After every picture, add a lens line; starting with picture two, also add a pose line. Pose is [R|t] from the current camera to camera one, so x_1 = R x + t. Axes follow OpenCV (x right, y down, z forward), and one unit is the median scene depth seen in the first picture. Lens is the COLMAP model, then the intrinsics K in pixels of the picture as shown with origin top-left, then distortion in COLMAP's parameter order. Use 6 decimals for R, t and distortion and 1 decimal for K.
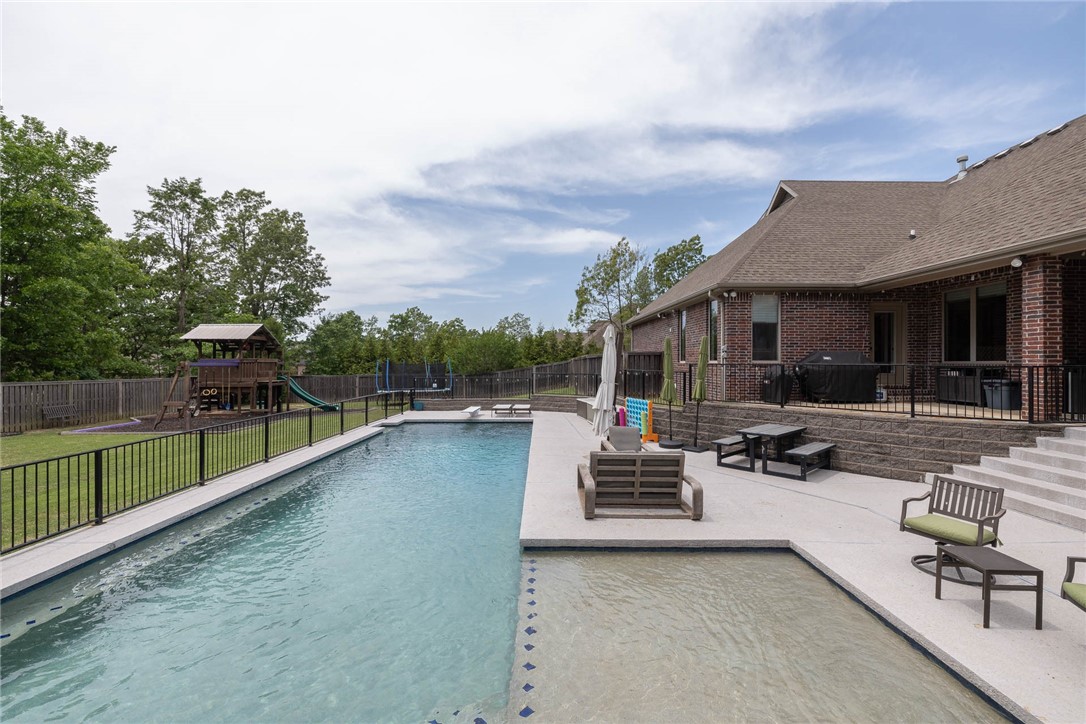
lens RADIAL K [[457.4, 0, 536.8], [0, 457.4, 360.6], [0, 0, 1]] dist [0.000766, 0.000239]
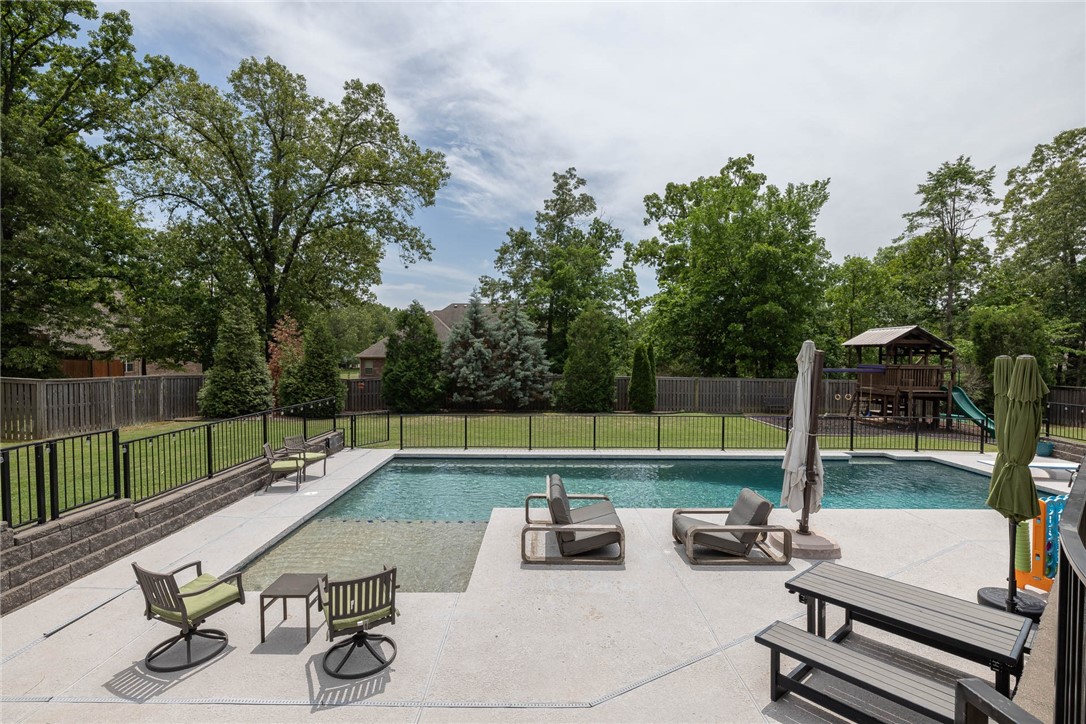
lens RADIAL K [[508.5, 0, 539.7], [0, 508.5, 363.4], [0, 0, 1]] dist [-0.006015, 0.001706]
pose [[0.013370, 0.022706, -0.999653, 0.176634], [-0.003487, 0.999737, 0.022661, -0.012891], [0.999905, 0.003183, 0.013445, 0.126581]]
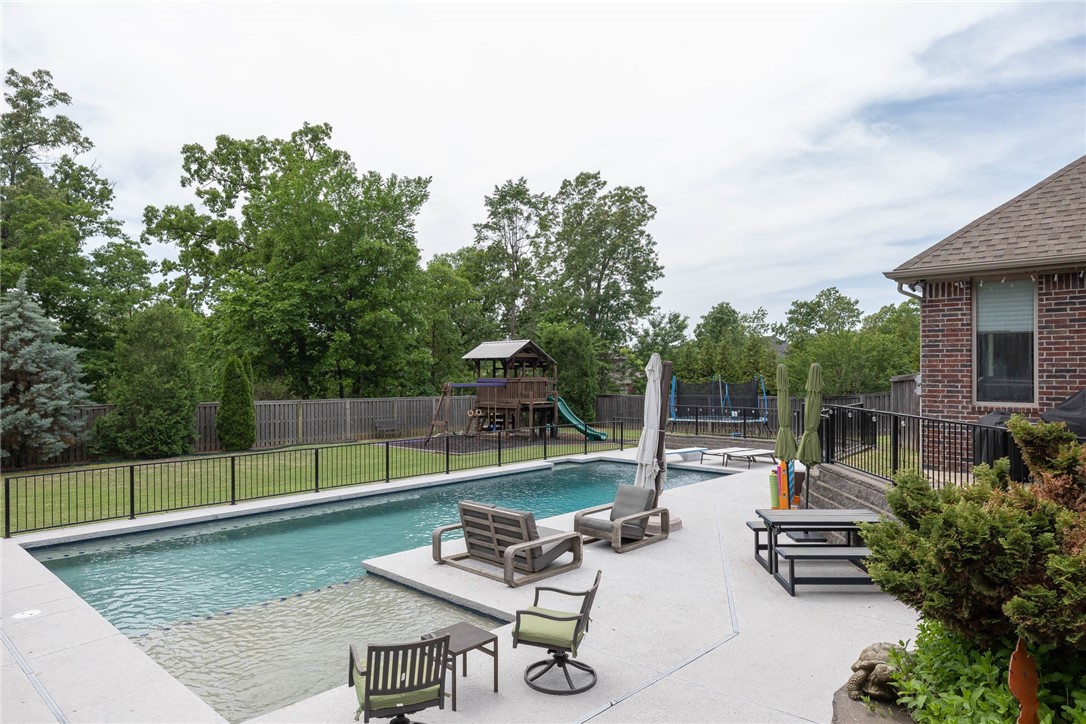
lens RADIAL K [[685.2, 0, 530.2], [0, 685.2, 368.7], [0, 0, 1]] dist [-0.003090, -0.005044]
pose [[0.726320, -0.004546, -0.687342, 0.161598], [0.006161, 0.999981, -0.000104, -0.010562], [0.687330, -0.004159, 0.726334, 0.006077]]
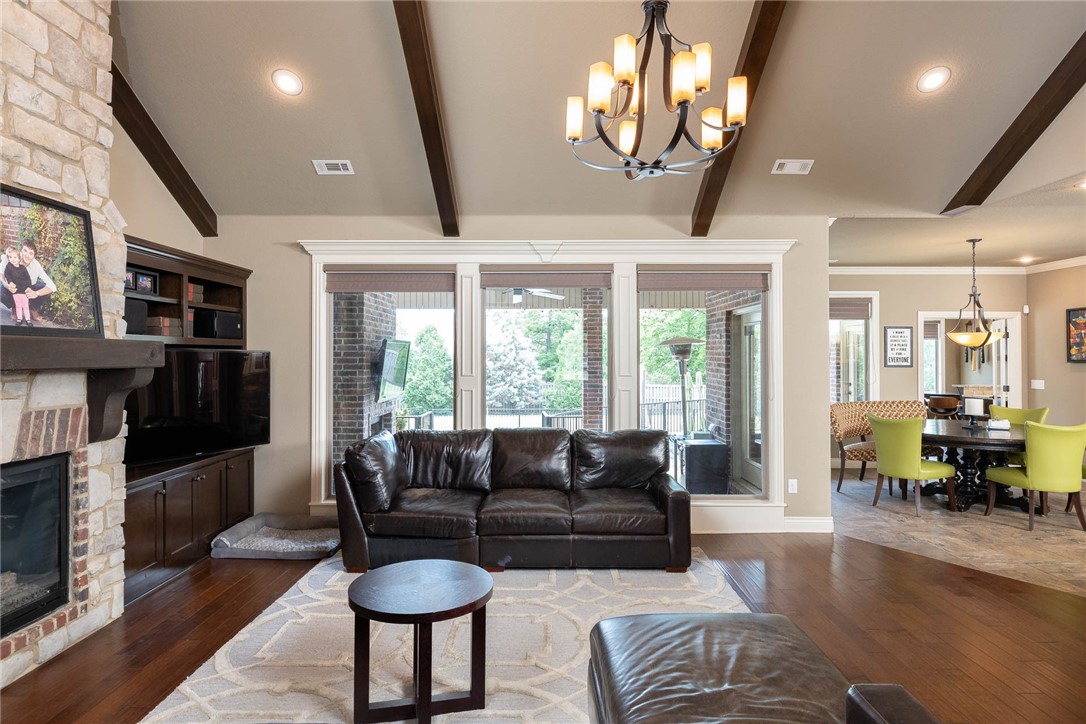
lens RADIAL K [[606.4, 0, 544.1], [0, 606.4, 348.7], [0, 0, 1]] dist [0.021150, -0.006186]
pose [[0.001772, -0.015863, -0.999873, 0.411466], [0.000892, 0.999874, -0.015861, -0.019885], [0.999998, -0.000864, 0.001785, 0.146383]]
